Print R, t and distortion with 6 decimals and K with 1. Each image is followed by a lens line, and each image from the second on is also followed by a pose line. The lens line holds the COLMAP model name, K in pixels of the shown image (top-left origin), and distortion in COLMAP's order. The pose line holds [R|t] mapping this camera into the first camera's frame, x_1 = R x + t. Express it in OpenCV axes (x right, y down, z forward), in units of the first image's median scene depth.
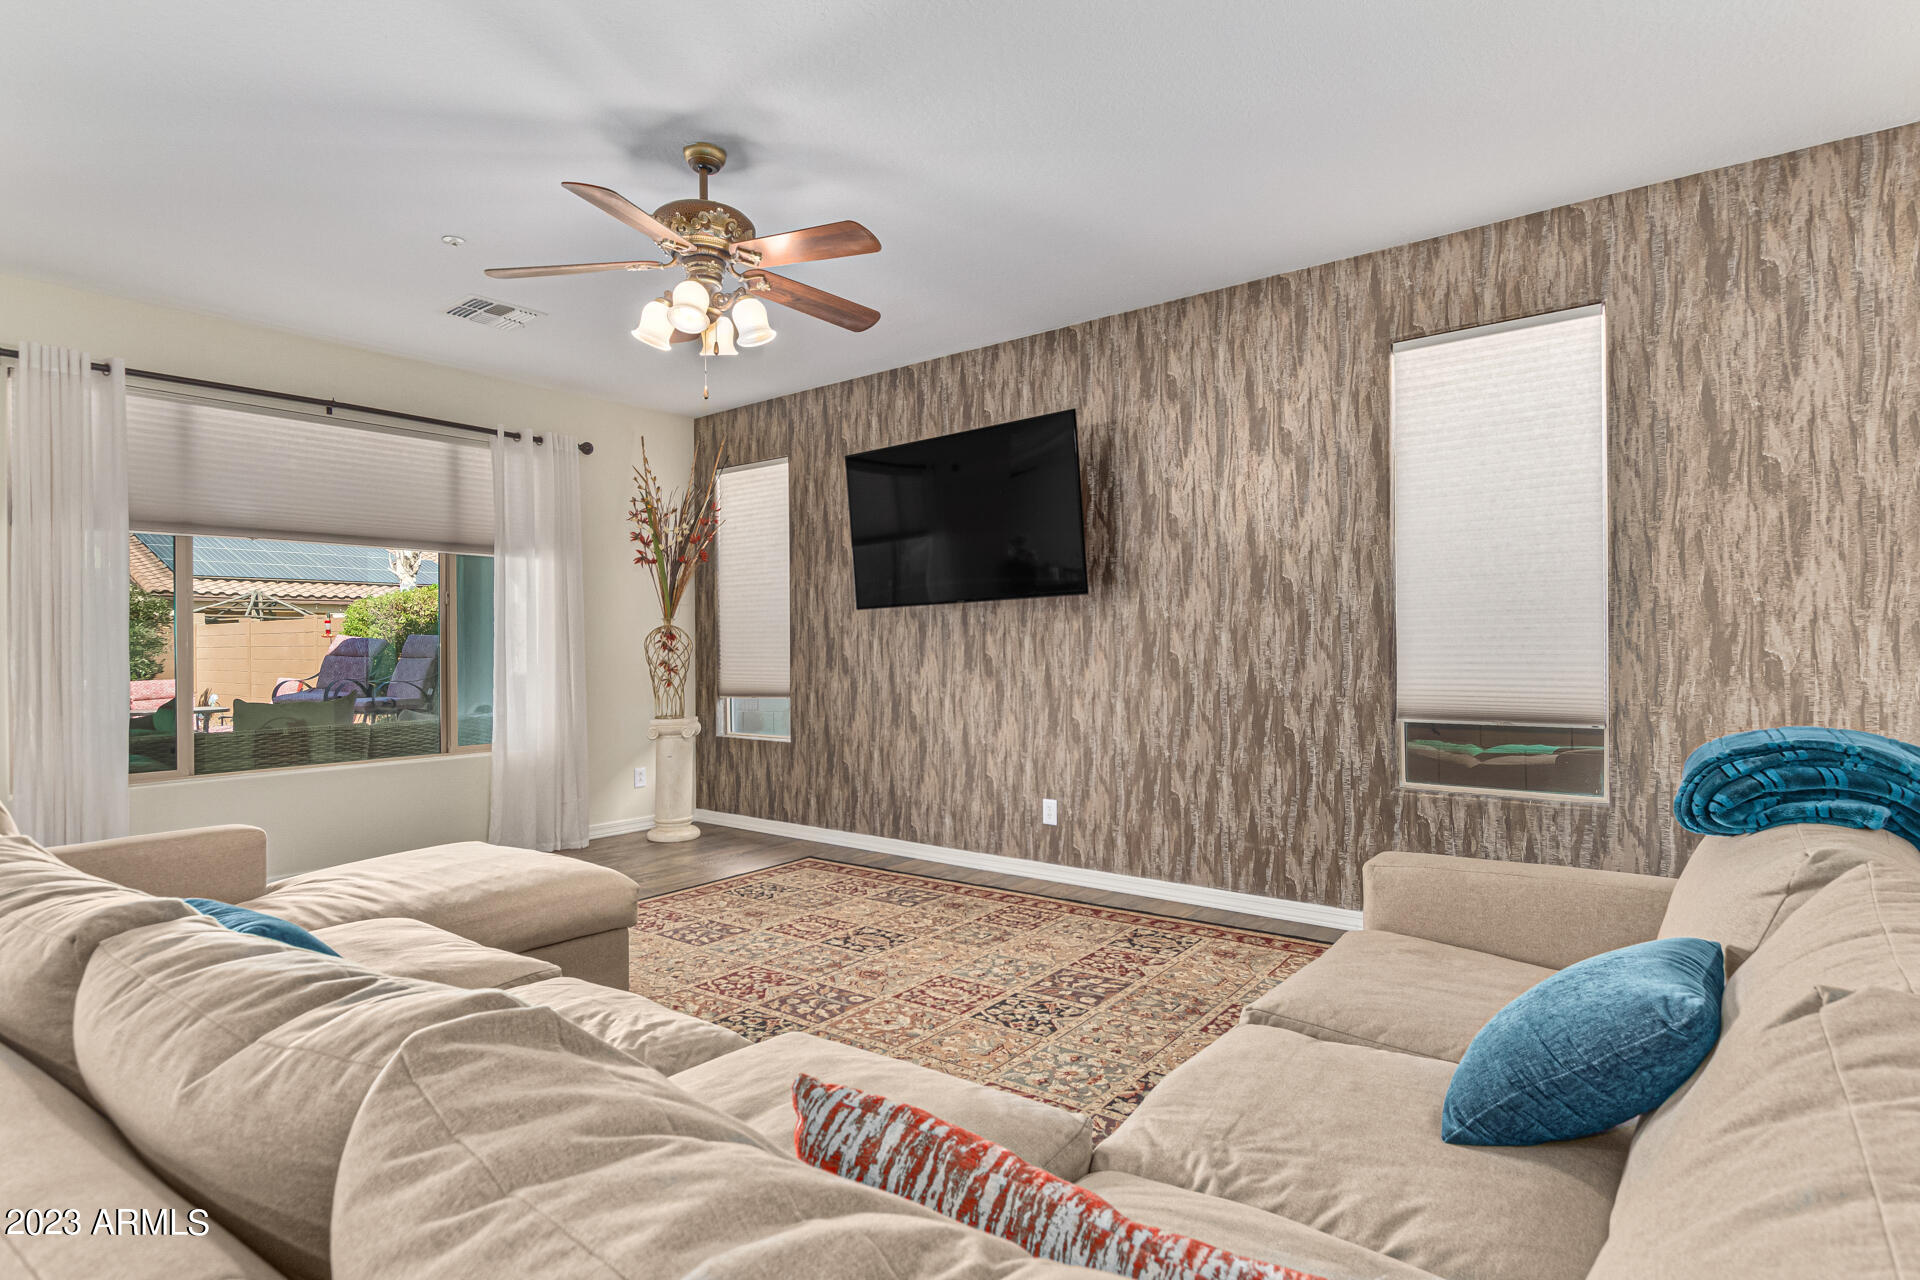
lens RADIAL K [[997.7, 0, 968.9], [0, 997.7, 638.5], [0, 0, 1]] dist [0.011763, -0.000520]
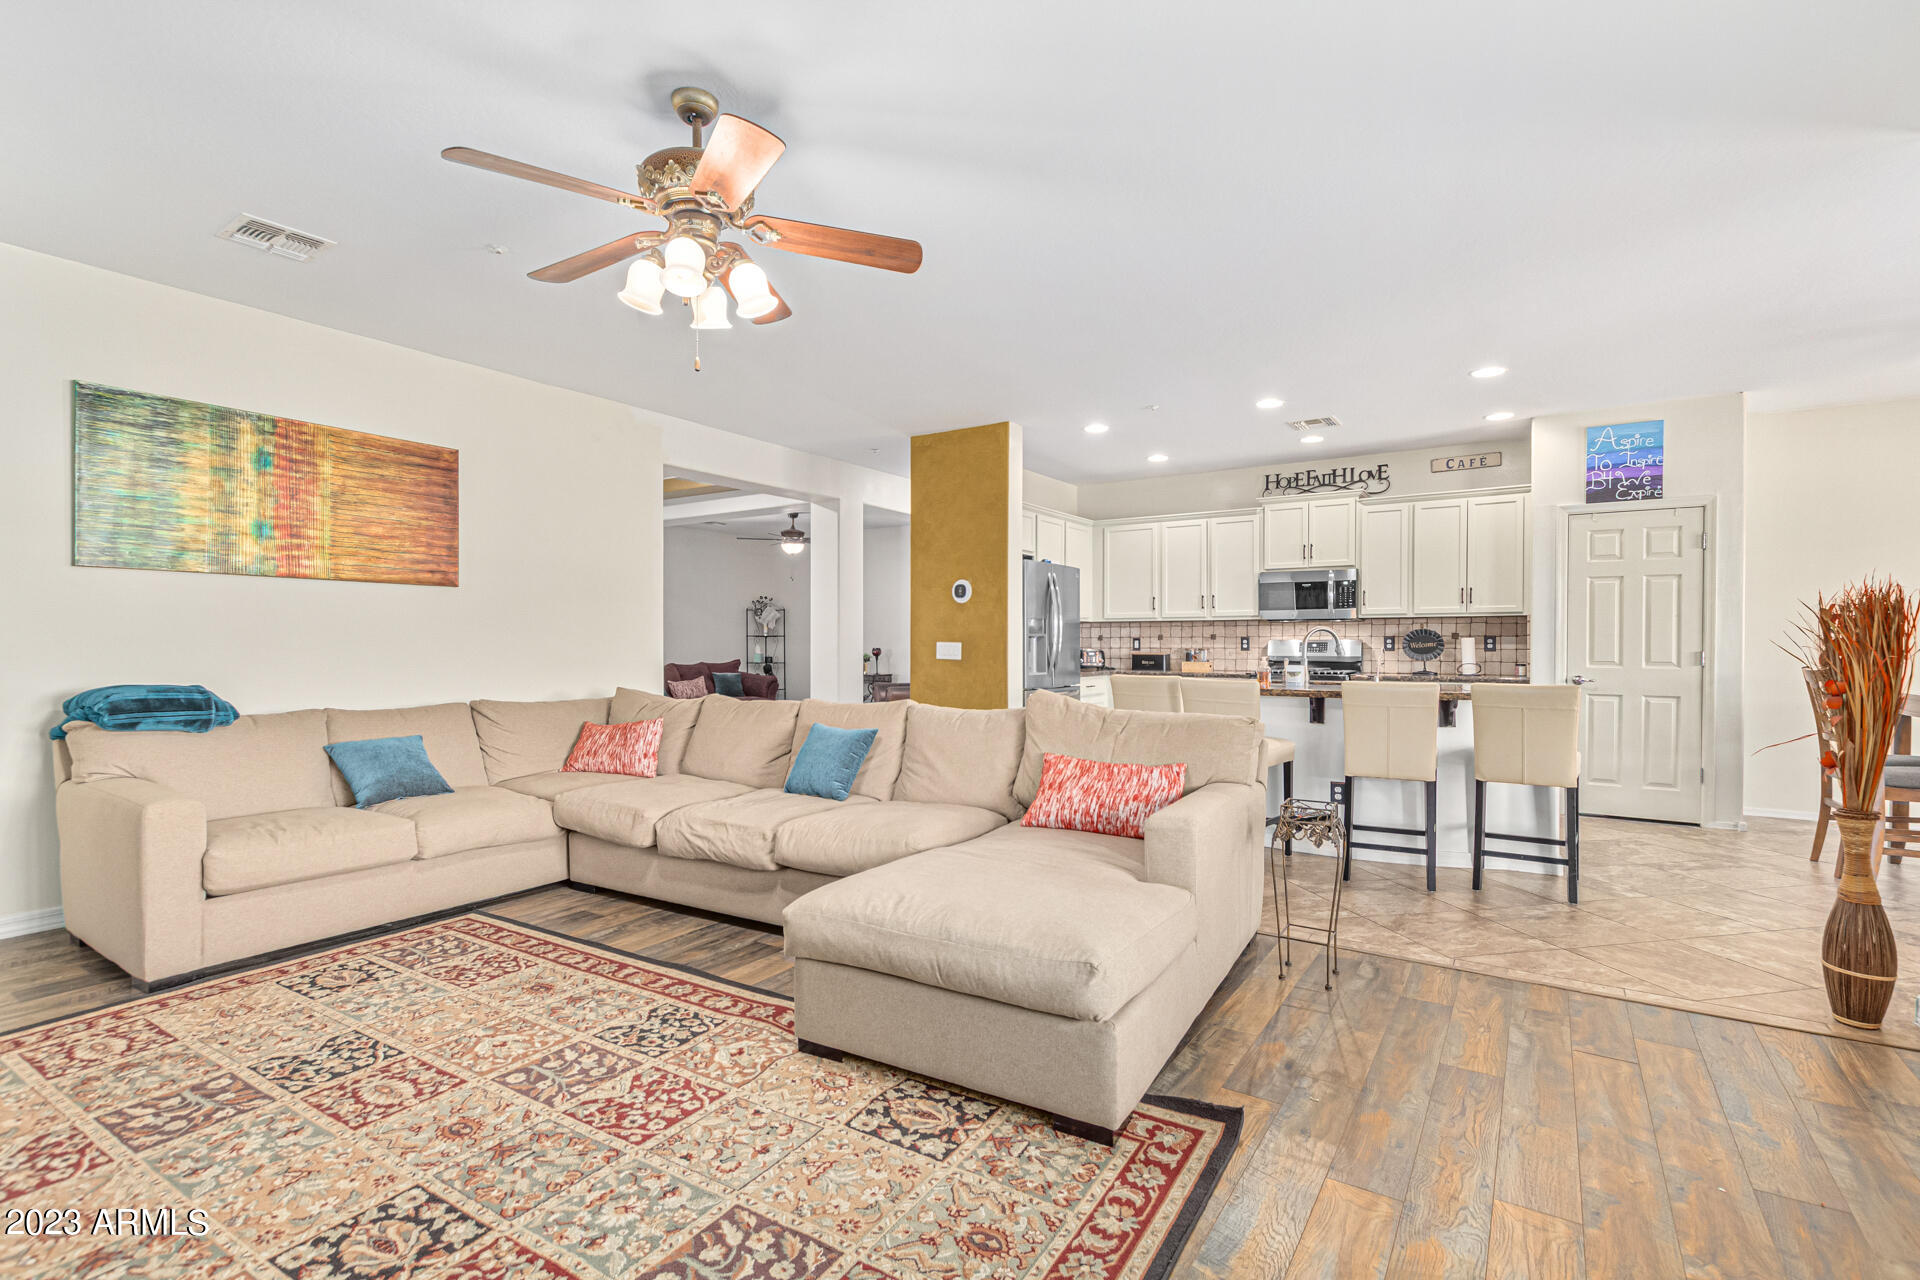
lens RADIAL K [[878.8, 0, 967.2], [0, 878.8, 644.3], [0, 0, 1]] dist [0.010613, -0.006075]
pose [[-0.996588, 0.008104, -0.082140, -0.307569], [0.008412, 0.999959, -0.003404, 0.012363], [0.082109, -0.004083, -0.996615, 1.277019]]
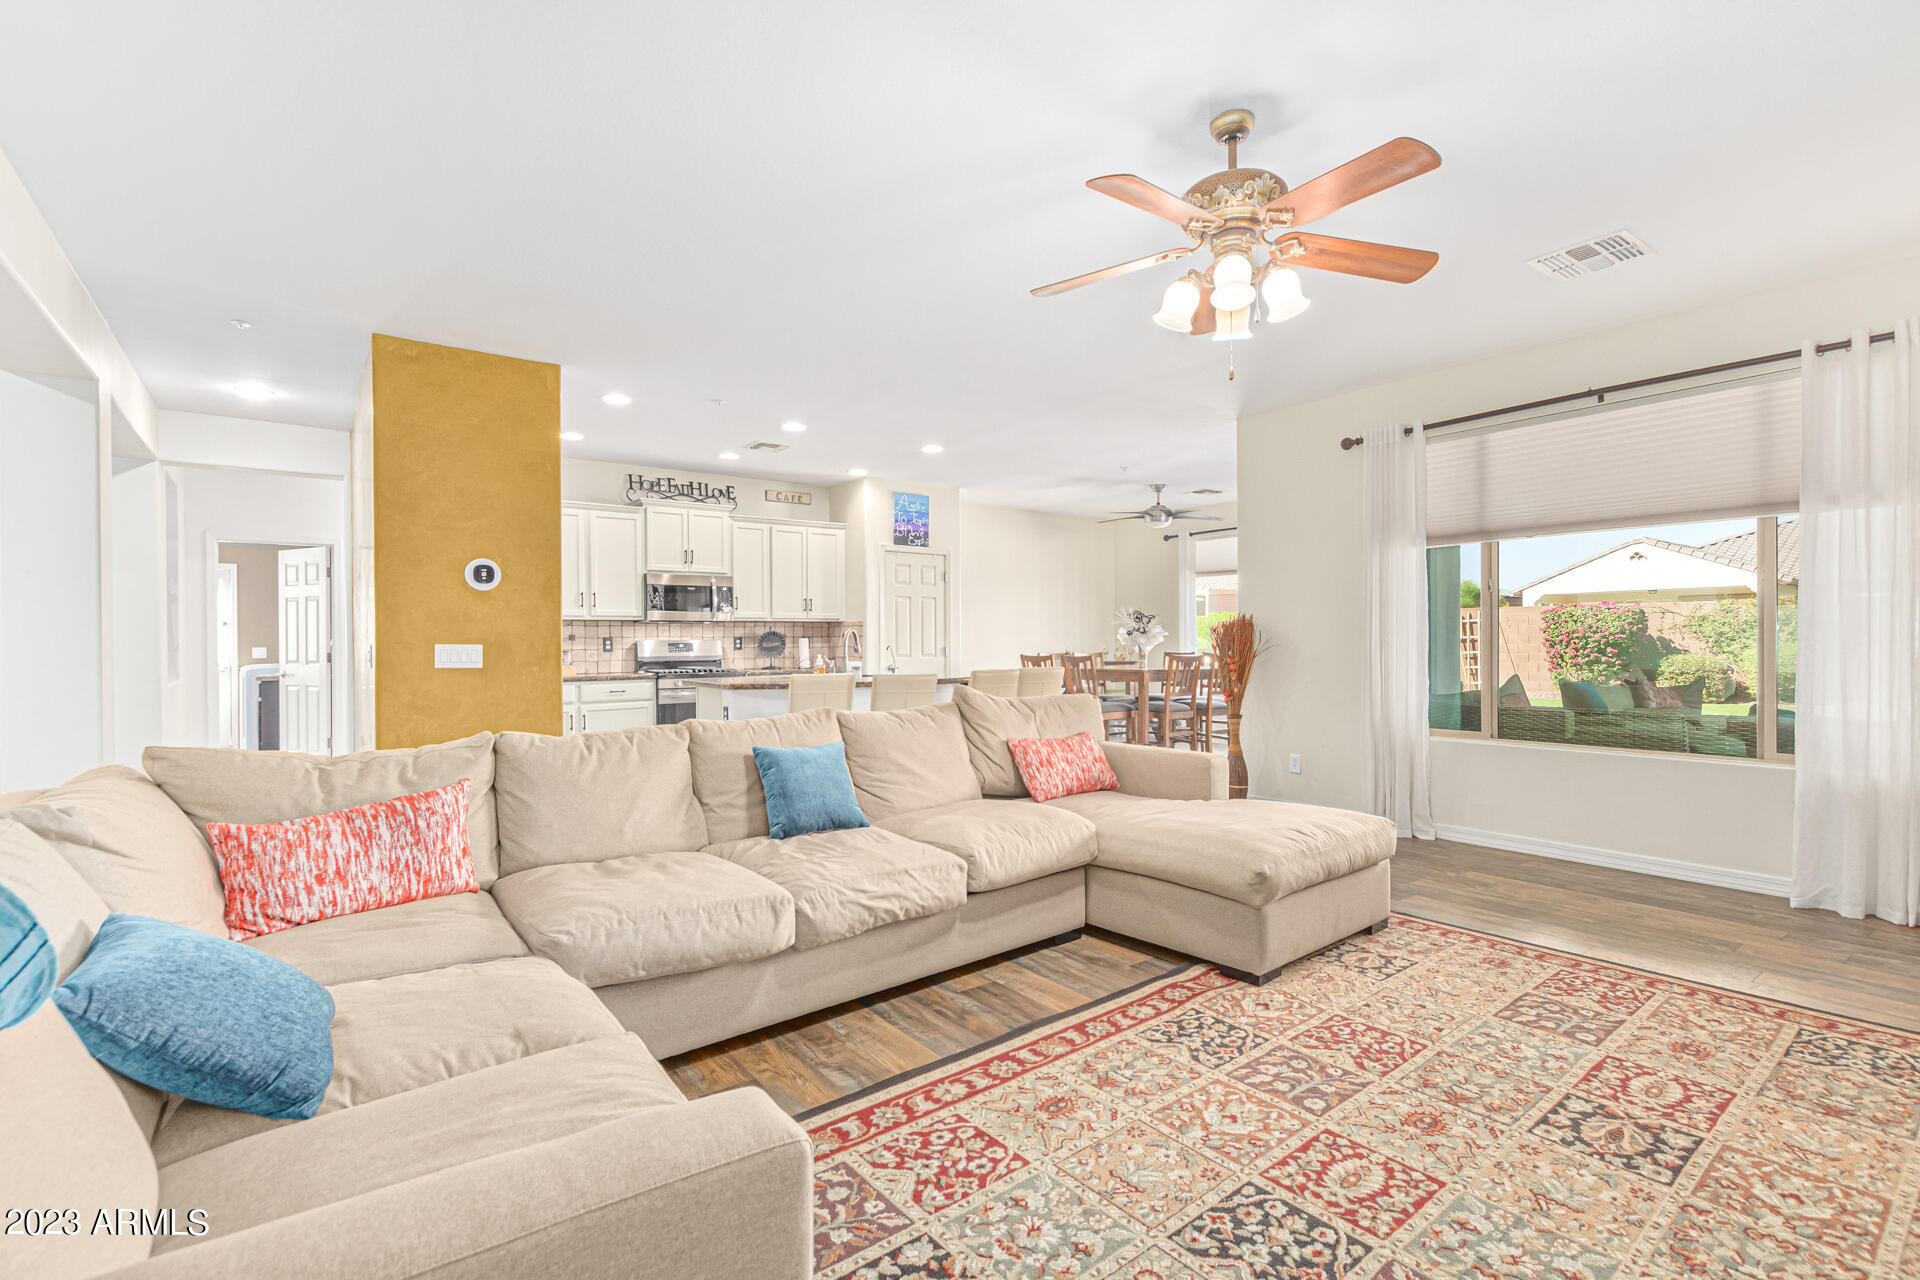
lens RADIAL K [[878.8, 0, 961.5], [0, 878.8, 642.0], [0, 0, 1]] dist [0.010613, -0.006075]
pose [[-0.261689, 0.011022, -0.965089, 0.437735], [0.015003, 0.999860, 0.007351, 0.002392], [0.965036, -0.012556, -0.261818, 0.676454]]
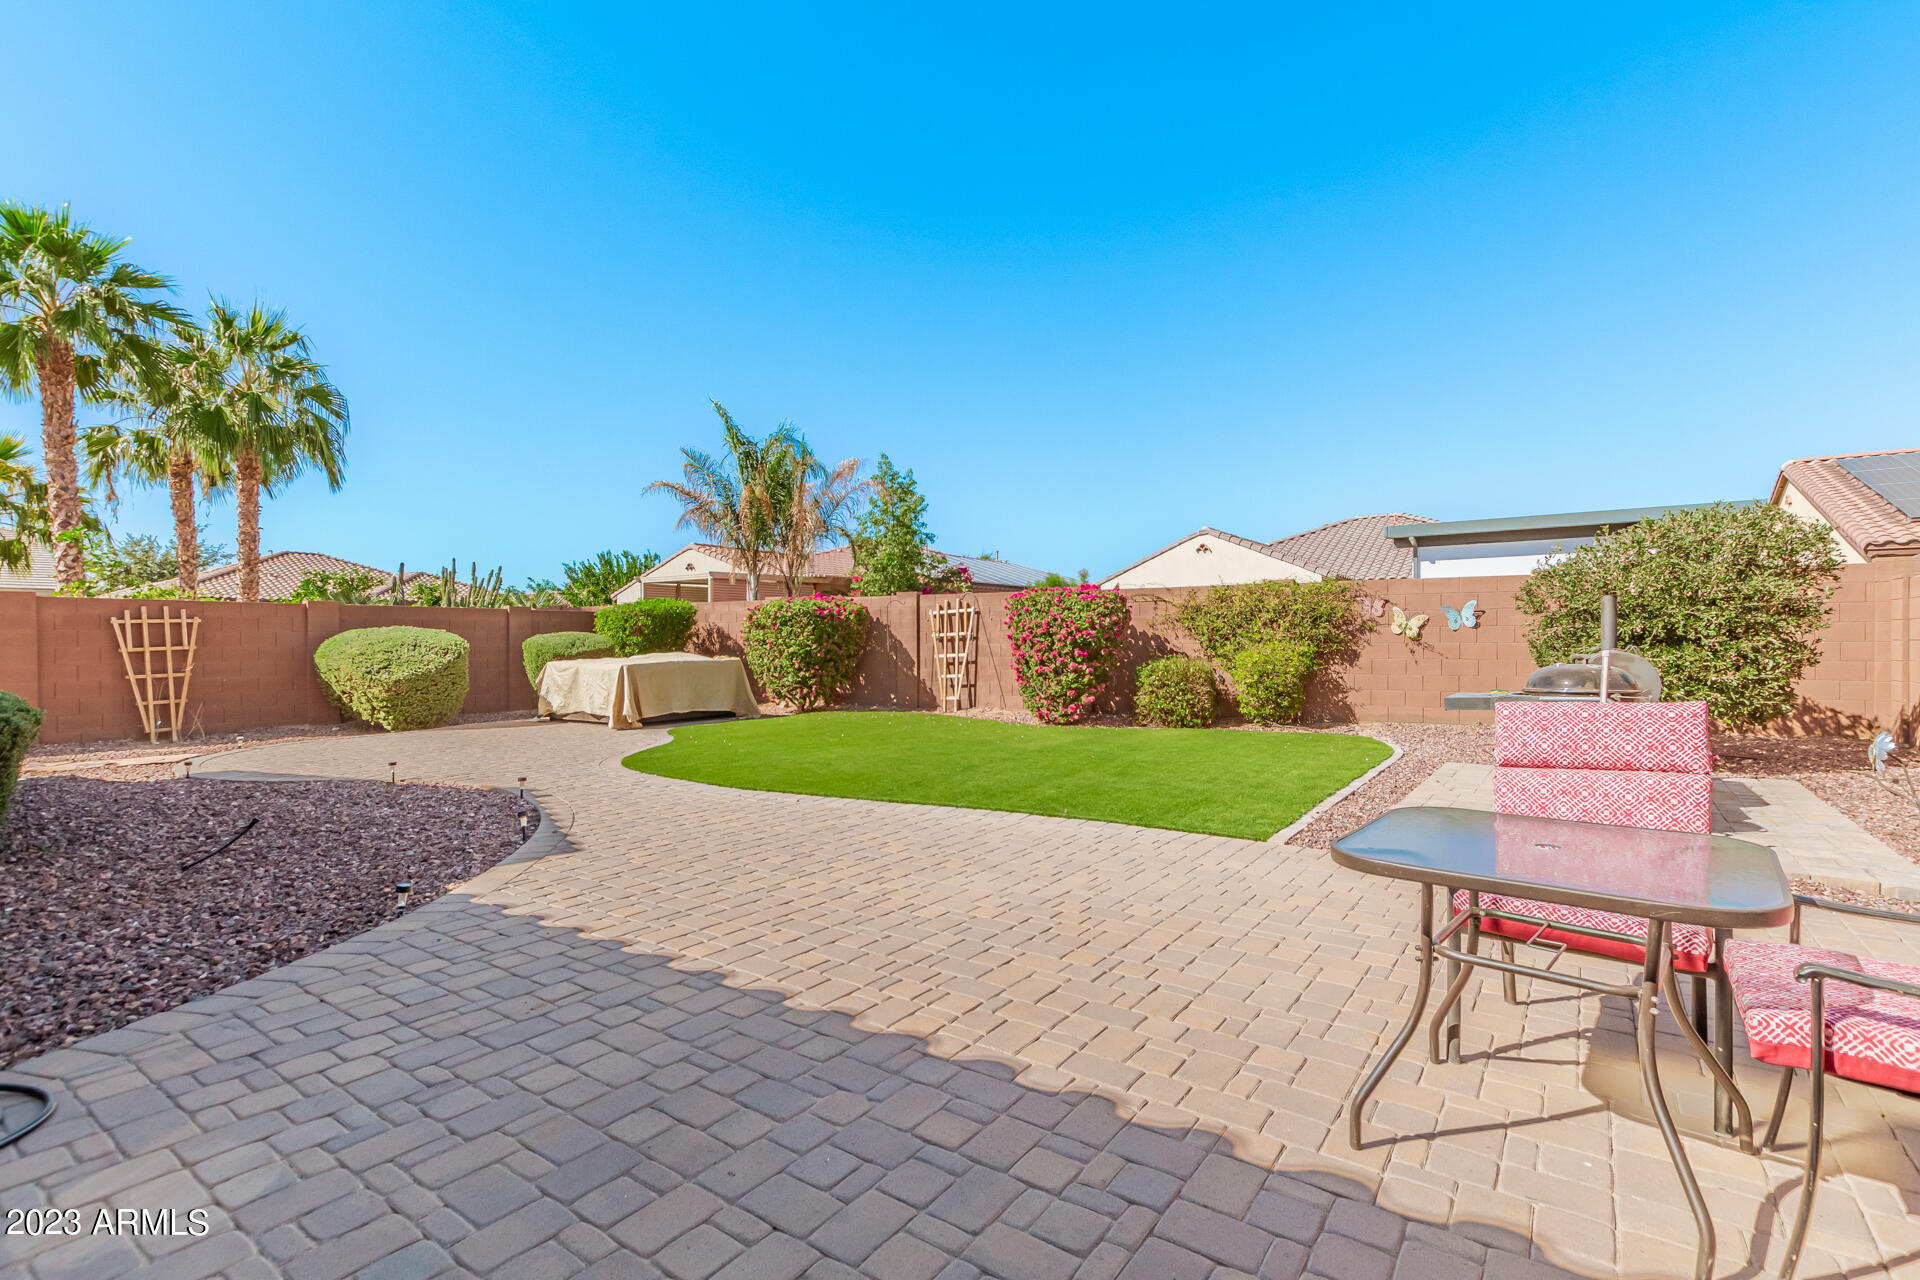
lens RADIAL K [[878.8, 0, 958.4], [0, 878.8, 638.4], [0, 0, 1]] dist [0.010613, -0.006075]
pose [[0.044416, 0.006039, -0.998995, -1.332340], [0.009940, 0.999930, 0.006487, 0.043551], [0.998964, -0.010218, 0.044353, 1.893144]]
